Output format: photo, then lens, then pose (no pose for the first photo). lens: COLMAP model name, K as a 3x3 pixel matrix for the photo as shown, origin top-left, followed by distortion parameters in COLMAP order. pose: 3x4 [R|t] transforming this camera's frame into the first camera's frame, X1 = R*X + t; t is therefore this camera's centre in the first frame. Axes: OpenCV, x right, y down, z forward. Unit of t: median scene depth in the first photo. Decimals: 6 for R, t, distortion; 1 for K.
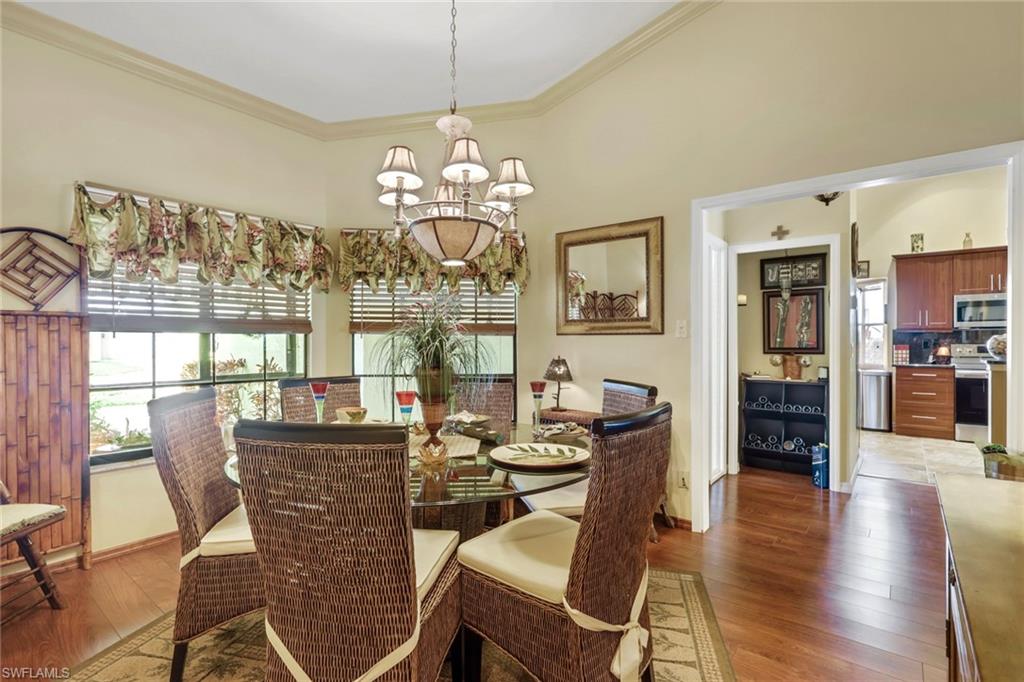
lens RADIAL K [[488.0, 0, 503.6], [0, 488.0, 341.8], [0, 0, 1]] dist [0.001285, -0.000583]
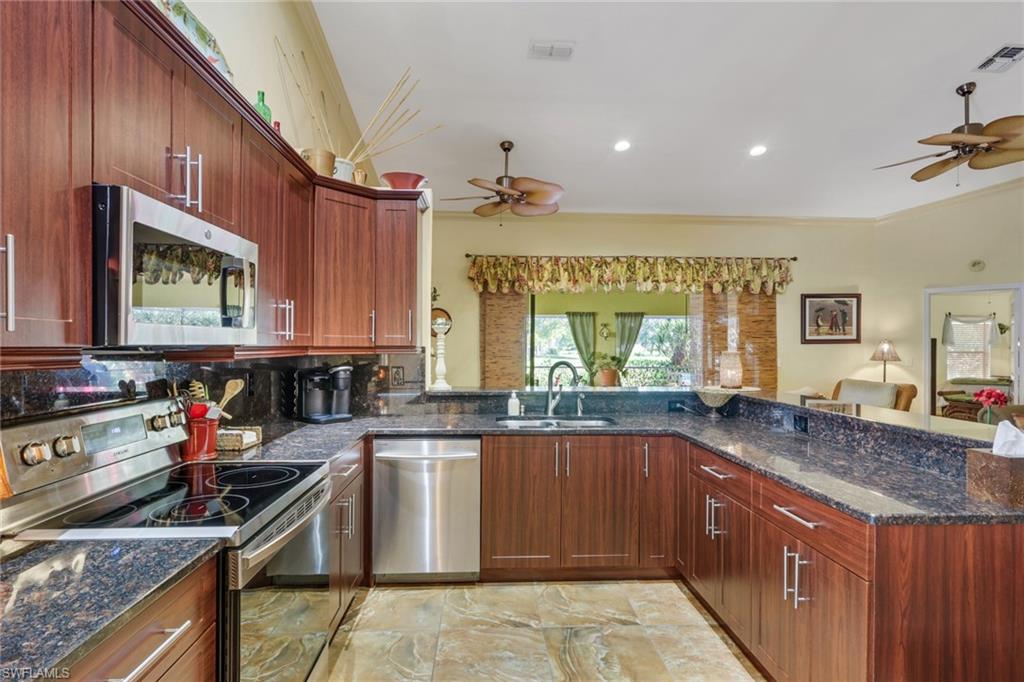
lens RADIAL K [[503.2, 0, 514.5], [0, 503.2, 343.5], [0, 0, 1]] dist [-0.000914, 0.001149]
pose [[-0.671445, 0.005483, 0.741034, 0.663457], [0.000987, 0.999978, -0.006504, -0.028849], [-0.741054, -0.003636, -0.671436, 1.015102]]
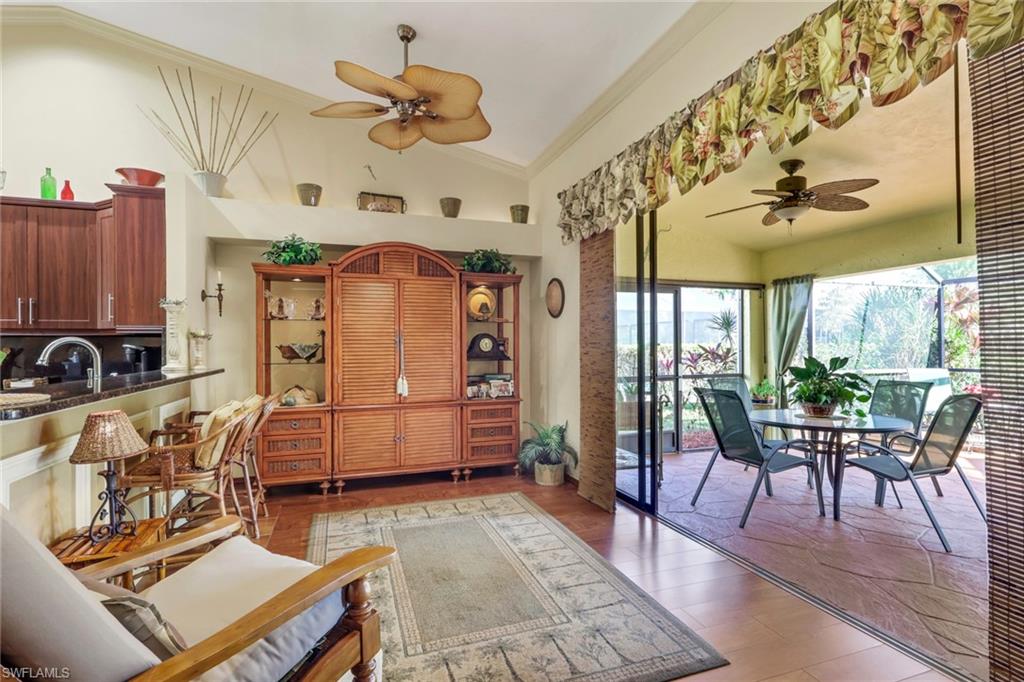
lens RADIAL K [[488.0, 0, 506.0], [0, 488.0, 342.5], [0, 0, 1]] dist [0.001285, -0.000583]
pose [[0.530598, 0.006425, 0.847599, 0.880032], [0.003913, 0.999942, -0.010030, -0.003526], [-0.847615, 0.008639, 0.530542, 0.071784]]
